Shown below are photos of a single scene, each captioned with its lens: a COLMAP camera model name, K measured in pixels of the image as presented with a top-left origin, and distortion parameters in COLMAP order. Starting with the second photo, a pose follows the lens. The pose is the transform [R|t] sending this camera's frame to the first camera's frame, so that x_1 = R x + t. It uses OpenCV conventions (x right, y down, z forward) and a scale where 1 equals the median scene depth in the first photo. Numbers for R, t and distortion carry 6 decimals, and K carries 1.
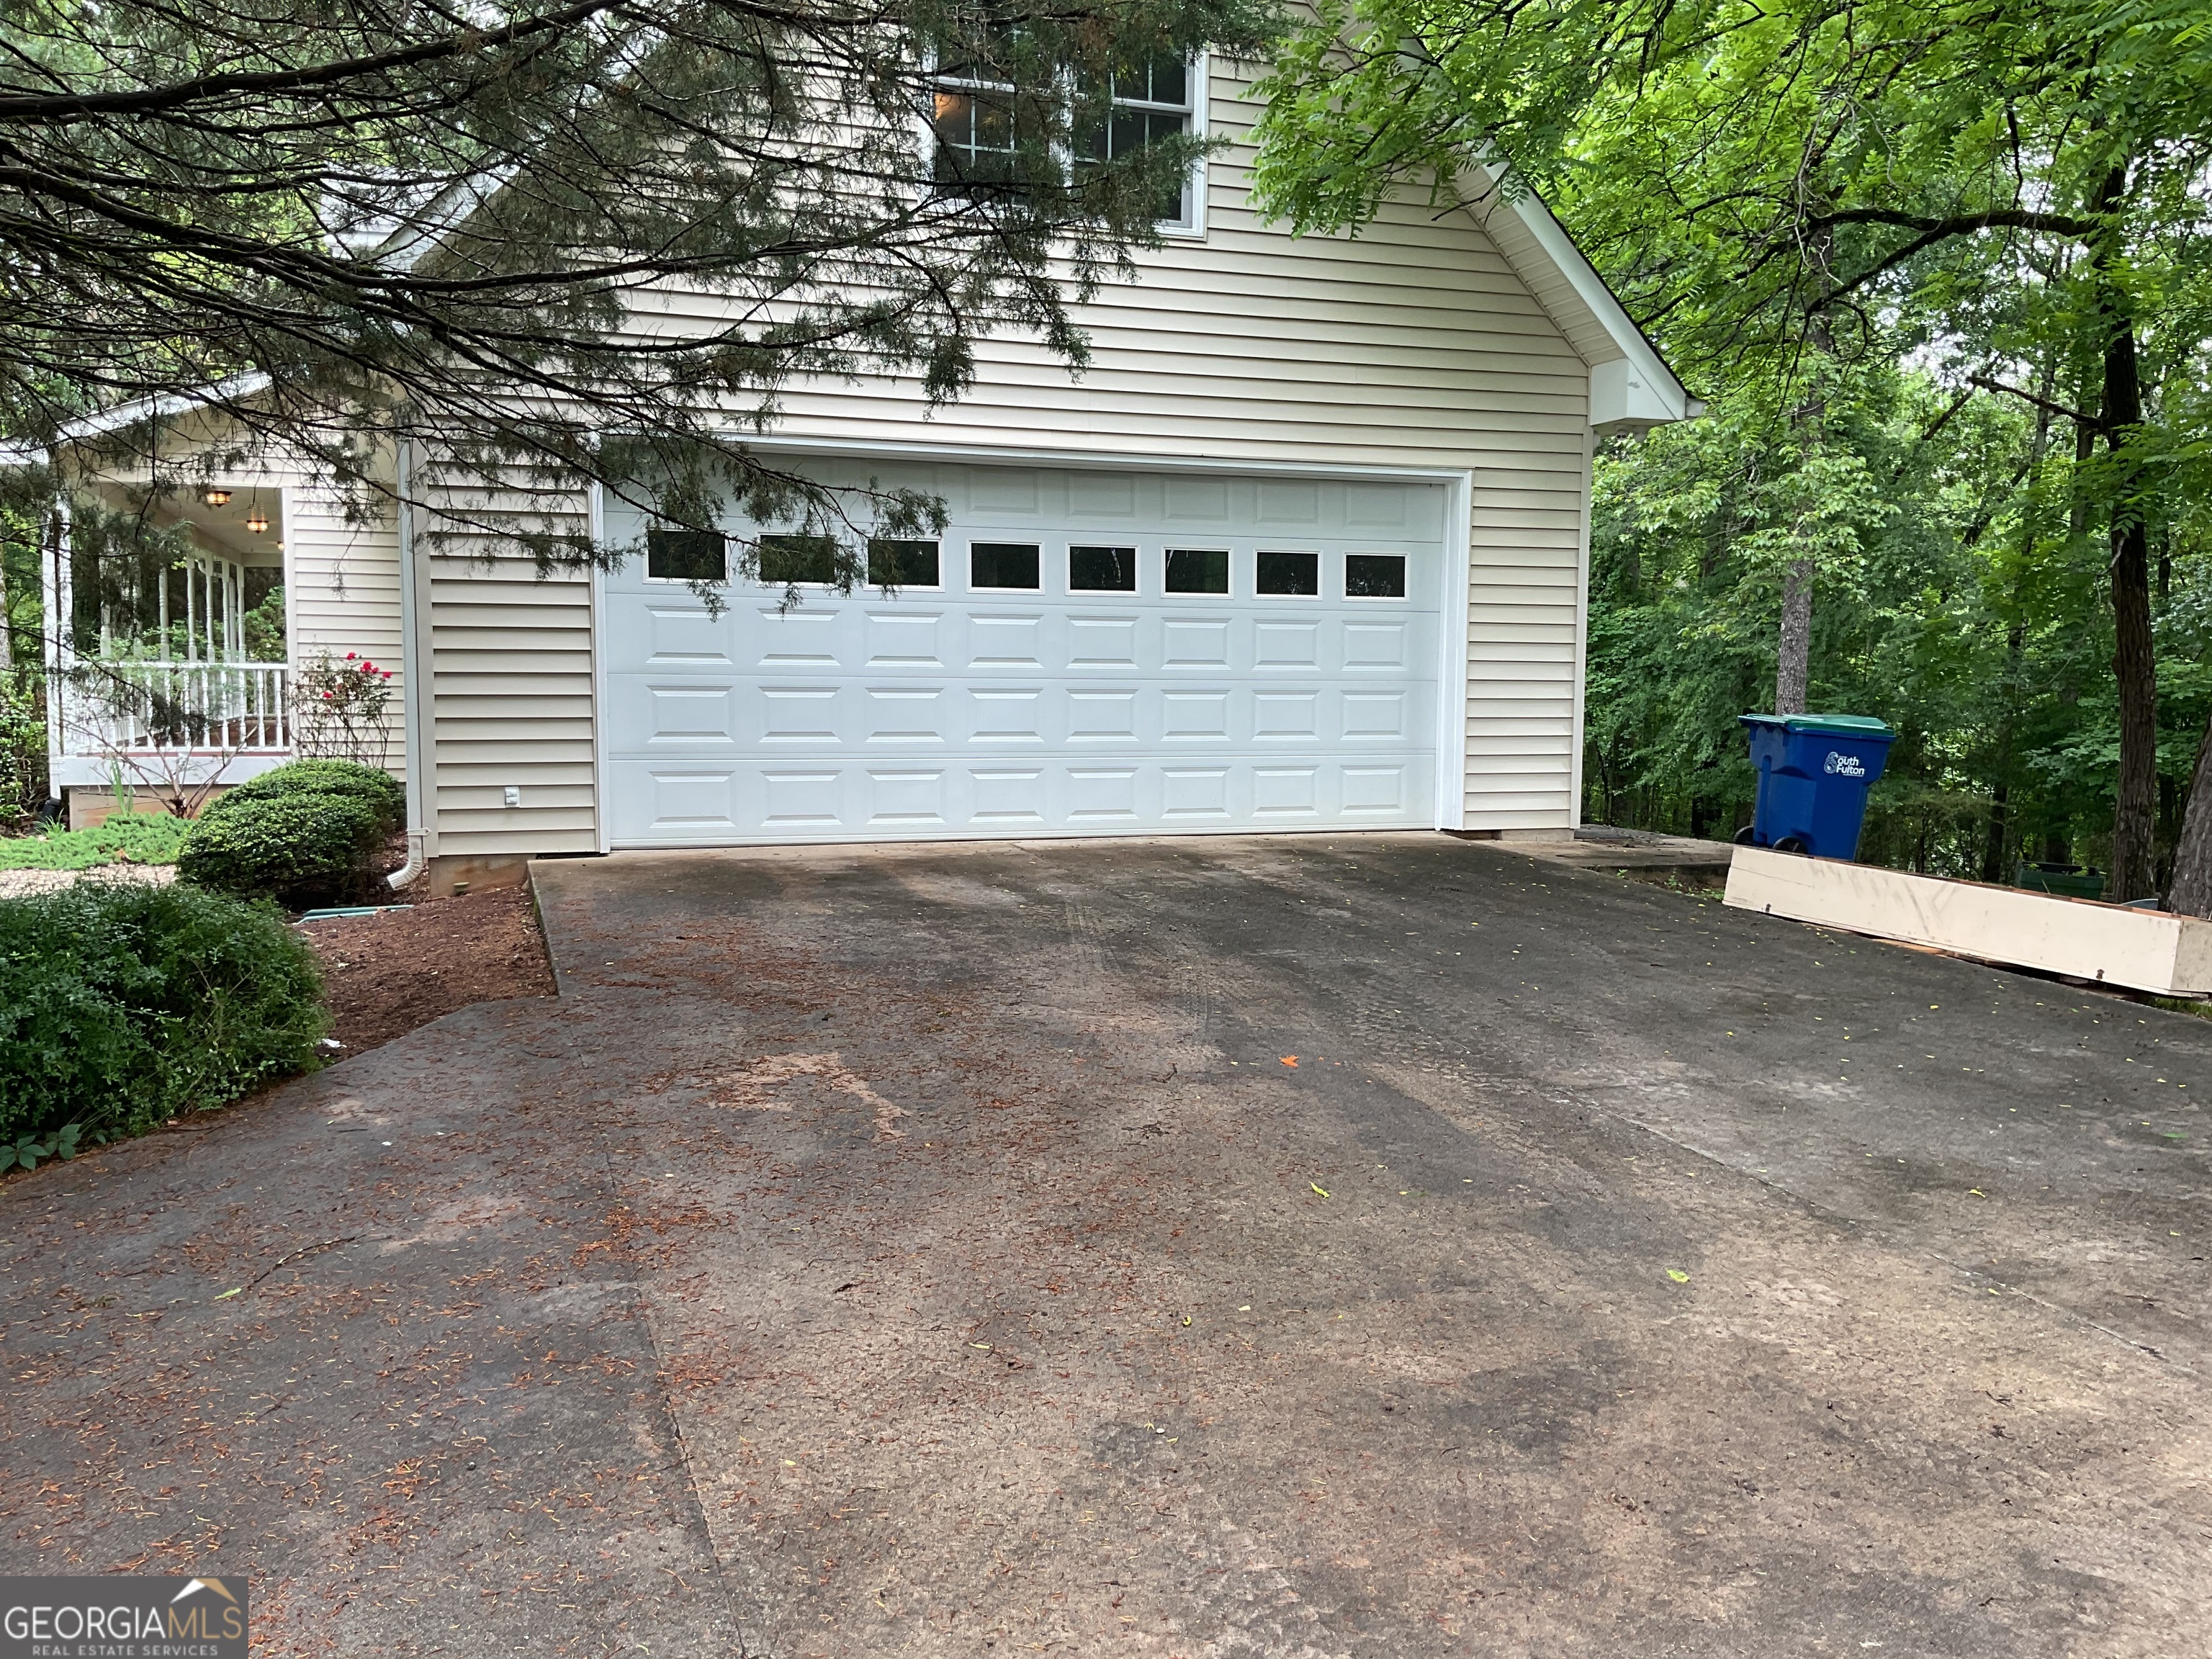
lens RADIAL K [[1835.2, 0, 1100.0], [0, 1835.2, 835.9], [0, 0, 1]] dist [0.069590, -0.135844]
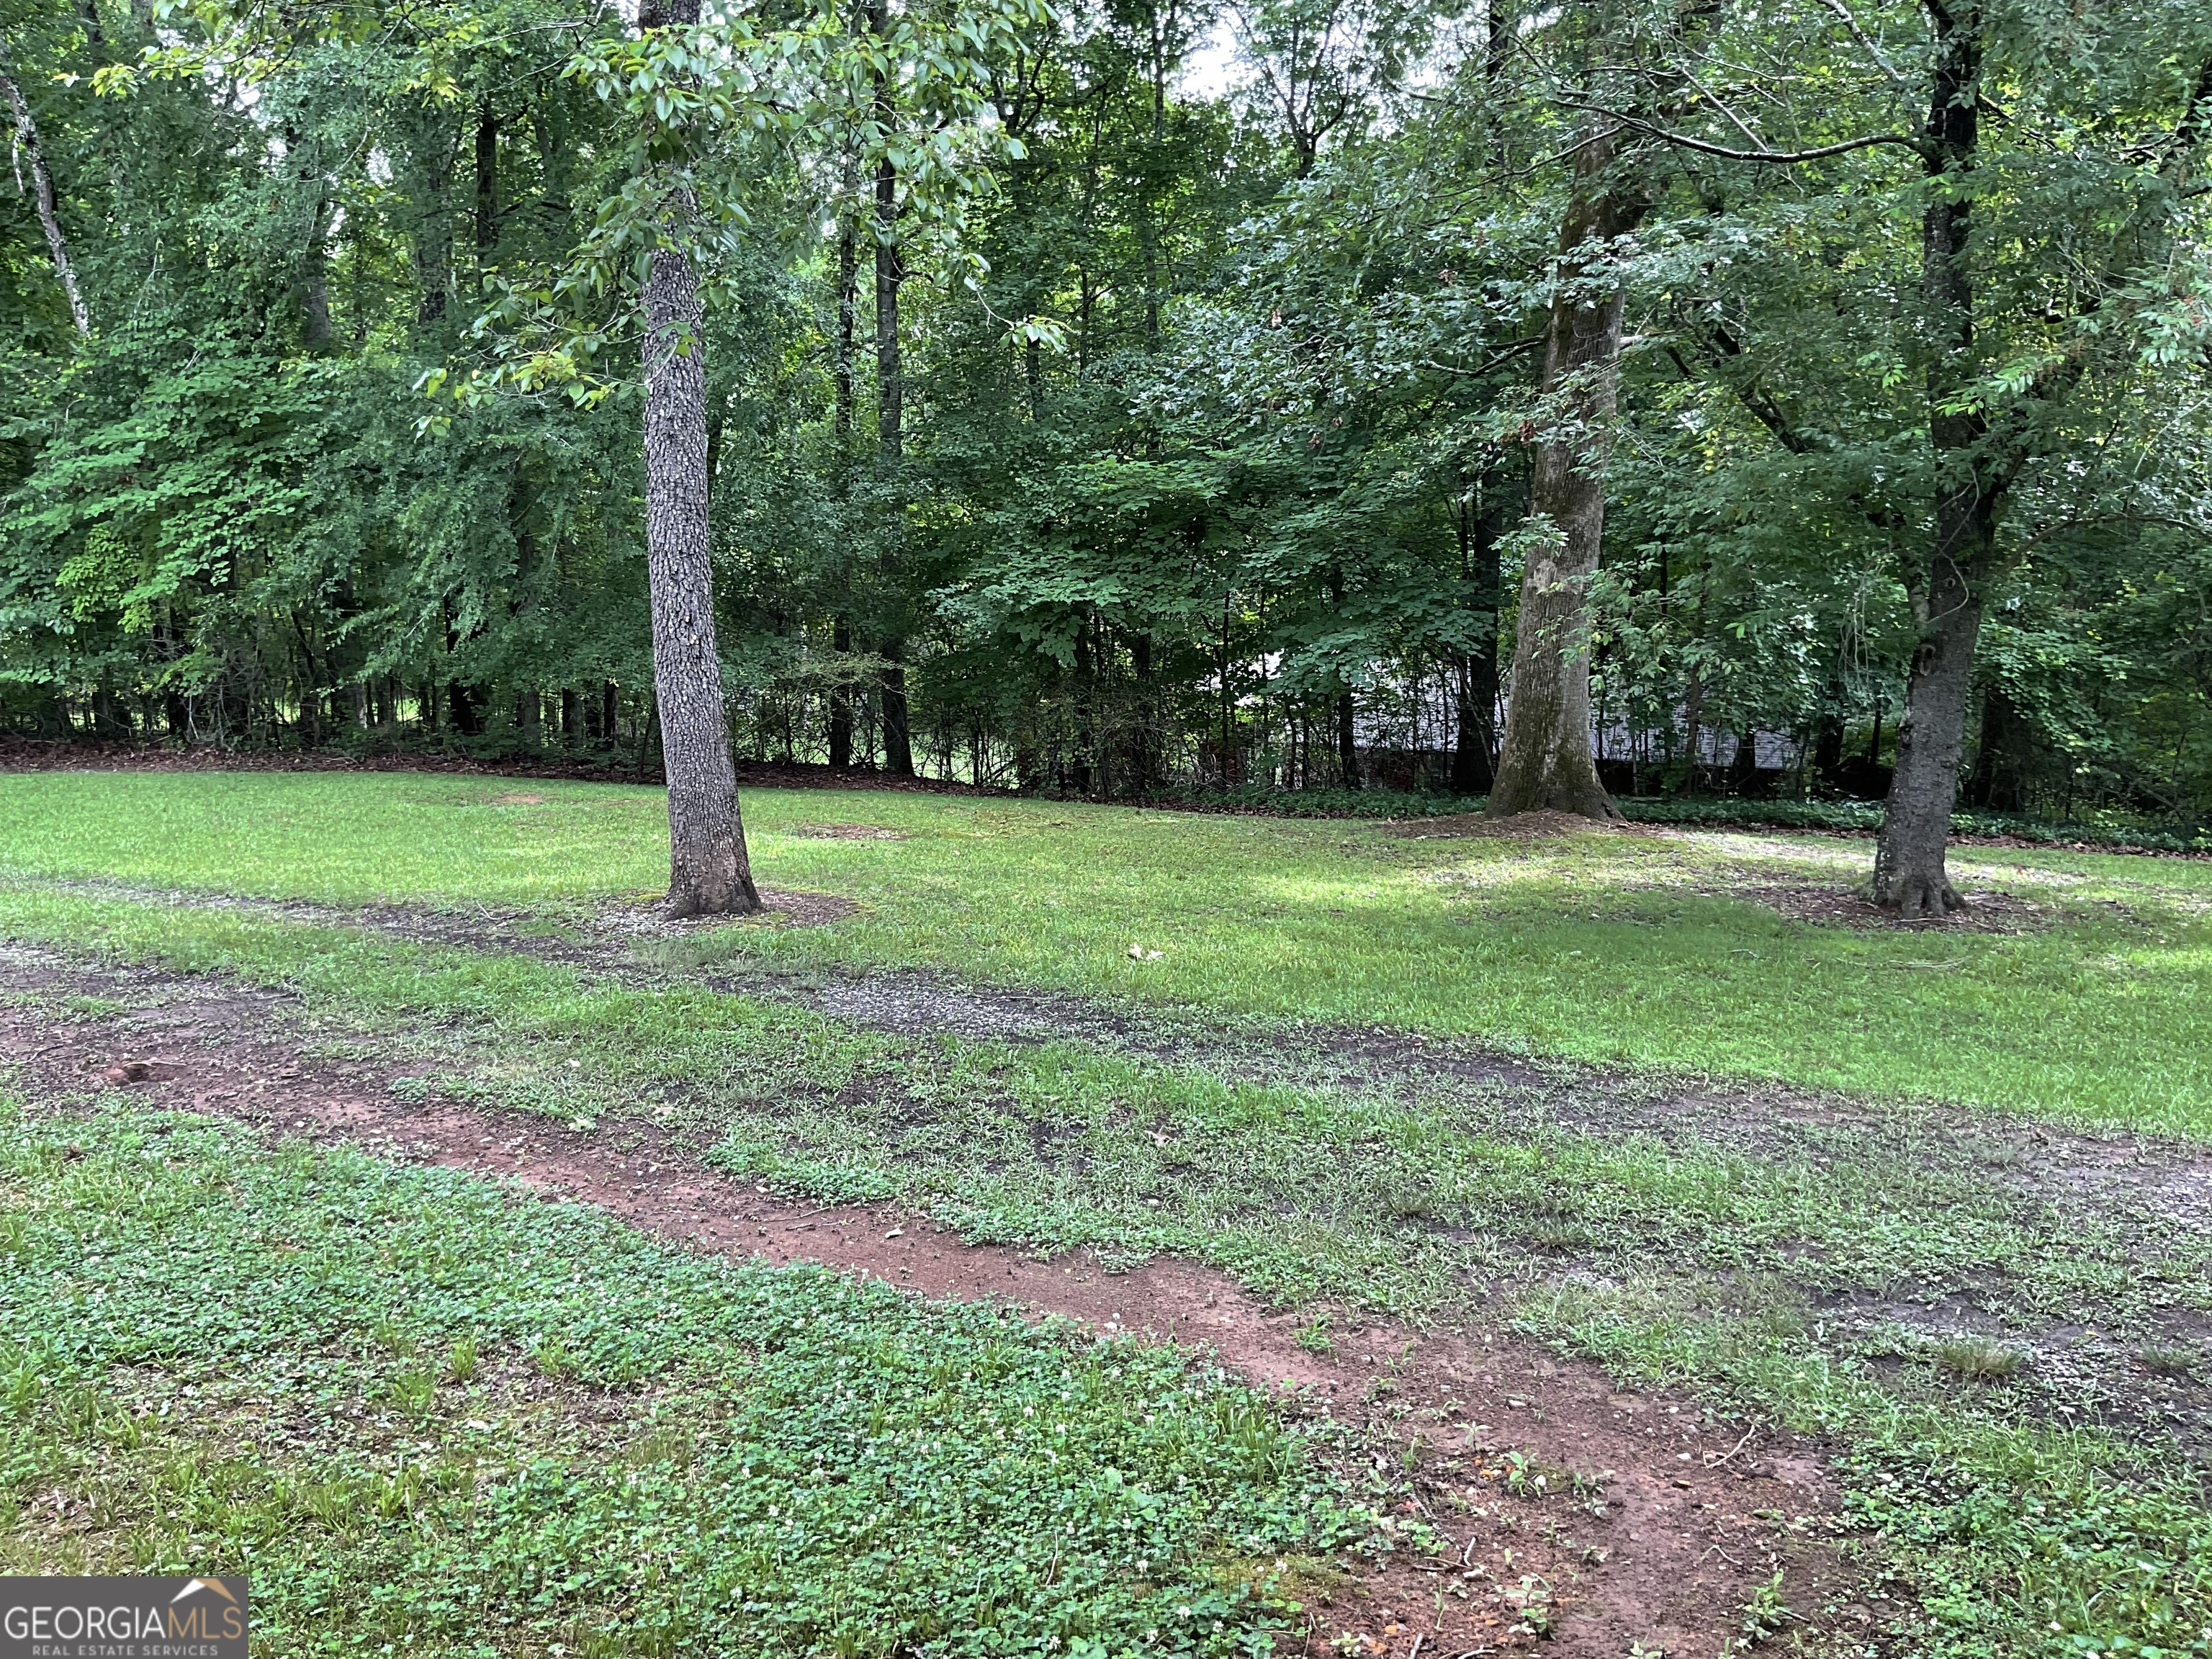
lens RADIAL K [[1835.2, 0, 1110.9], [0, 1835.2, 830.9], [0, 0, 1]] dist [0.069590, -0.135844]
pose [[0.787366, -0.128441, 0.602958, 0.121528], [0.063226, 0.989722, 0.128265, -0.039411], [-0.613235, -0.062868, 0.787395, 0.397168]]
